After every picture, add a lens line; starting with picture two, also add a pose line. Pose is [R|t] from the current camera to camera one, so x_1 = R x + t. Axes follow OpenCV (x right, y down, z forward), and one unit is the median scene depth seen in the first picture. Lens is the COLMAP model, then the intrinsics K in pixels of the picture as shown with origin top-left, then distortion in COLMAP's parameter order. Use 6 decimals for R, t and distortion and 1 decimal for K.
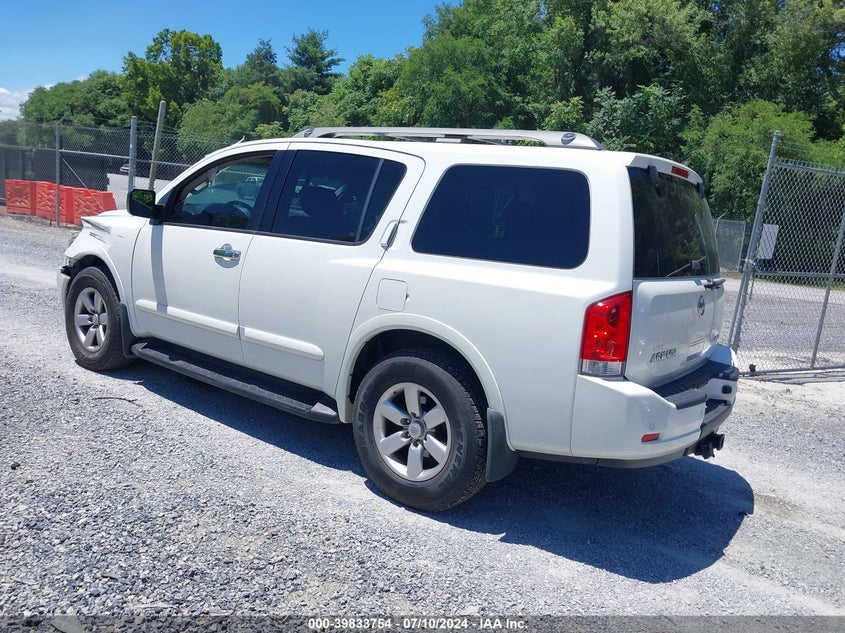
lens RADIAL K [[688.5, 0, 422.8], [0, 688.5, 315.5], [0, 0, 1]] dist [-0.008085, -0.009620]
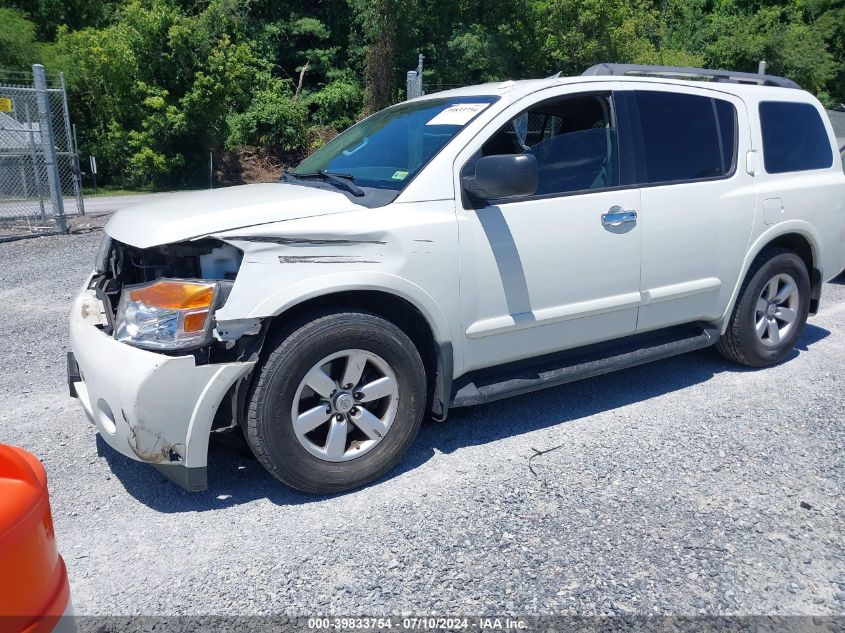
lens RADIAL K [[688.5, 0, 421.5], [0, 688.5, 319.8], [0, 0, 1]] dist [-0.008085, -0.009620]
pose [[0.367090, -0.321851, 0.872730, -1.176517], [0.201034, 0.943509, 0.263394, -0.247102], [-0.908202, 0.078759, 0.411056, 0.892127]]
